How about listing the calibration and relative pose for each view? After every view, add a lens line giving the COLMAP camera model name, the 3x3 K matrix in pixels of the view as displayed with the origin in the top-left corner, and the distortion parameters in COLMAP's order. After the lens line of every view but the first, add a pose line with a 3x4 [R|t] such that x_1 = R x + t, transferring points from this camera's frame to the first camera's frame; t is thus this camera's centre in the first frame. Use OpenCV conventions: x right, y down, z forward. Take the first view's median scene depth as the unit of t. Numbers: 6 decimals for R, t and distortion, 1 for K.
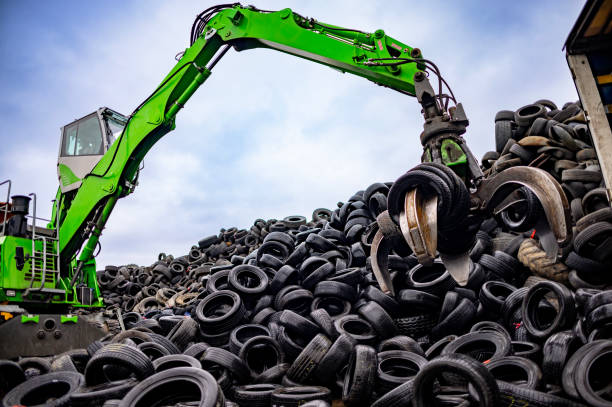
lens RADIAL K [[406.3, 0, 309.4], [0, 406.3, 204.8], [0, 0, 1]] dist [-0.181107, 0.060266]
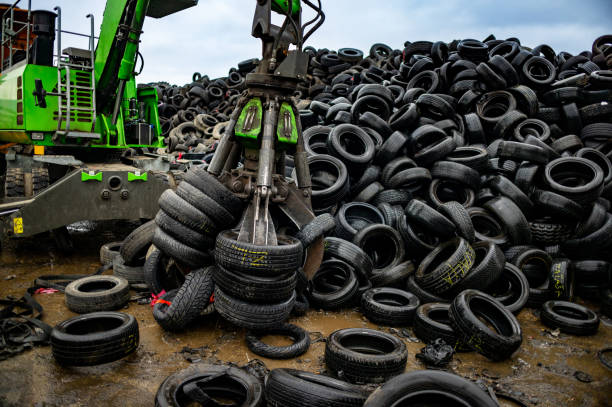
lens RADIAL K [[406.3, 0, 308.1], [0, 406.3, 198.7], [0, 0, 1]] dist [-0.181107, 0.060266]
pose [[0.991764, 0.127661, -0.010359, -0.174972], [-0.112572, 0.907398, 0.404916, -0.030946], [0.061092, -0.400415, 0.914295, 0.149930]]
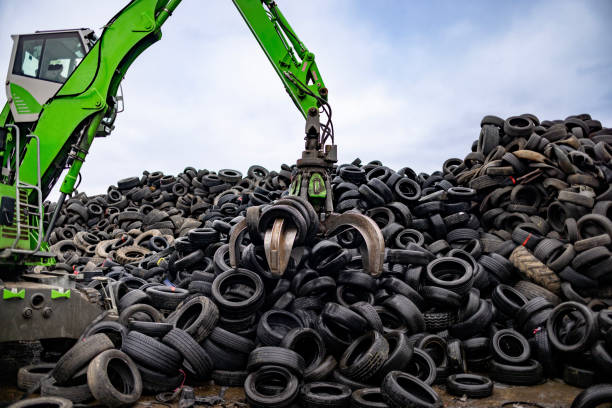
lens RADIAL K [[406.3, 0, 296.3], [0, 406.3, 204.3], [0, 0, 1]] dist [-0.181107, 0.060266]
pose [[0.959297, 0.123473, 0.253977, -0.266556], [-0.154176, 0.982480, 0.104699, -0.035539], [-0.236600, -0.139594, 0.961527, 0.084723]]
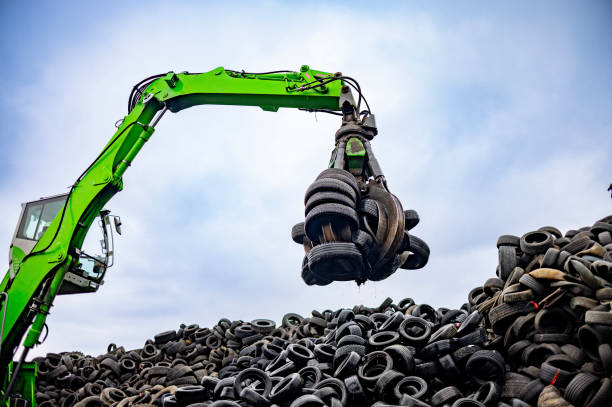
lens RADIAL K [[406.3, 0, 306.5], [0, 406.3, 207.4], [0, 0, 1]] dist [-0.181107, 0.060266]
pose [[0.992200, 0.098870, 0.075921, -0.074505], [-0.080073, 0.972275, -0.219702, -0.063562], [-0.095538, 0.211909, 0.972608, 0.103477]]
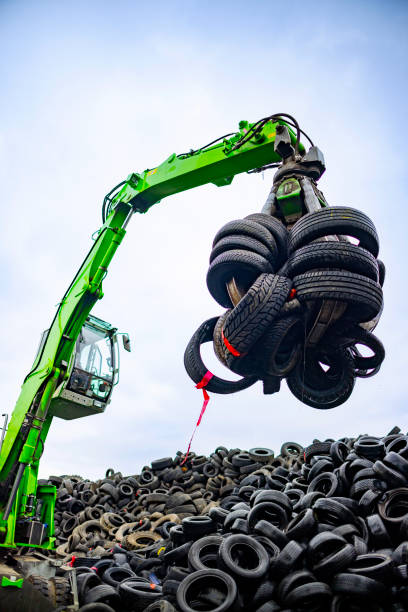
lens RADIAL K [[406.3, 0, 209.2], [0, 406.3, 312.1], [0, 0, 1]] dist [-0.181107, 0.060266]
pose [[0.988094, 0.075351, -0.134139, -0.125340], [-0.107709, 0.961354, -0.253373, -0.061263], [0.109863, 0.264805, 0.958023, 0.127277]]
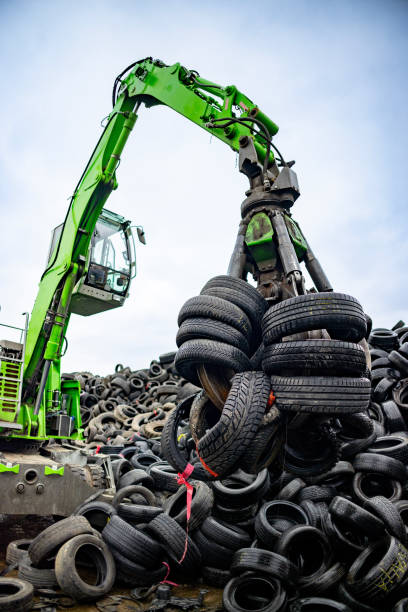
lens RADIAL K [[406.3, 0, 208.3], [0, 406.3, 311.5], [0, 0, 1]] dist [-0.181107, 0.060266]
pose [[0.990242, 0.090023, -0.106377, -0.173142], [-0.091154, 0.995820, -0.005808, -0.046960], [0.105410, 0.015448, 0.994309, 0.138217]]
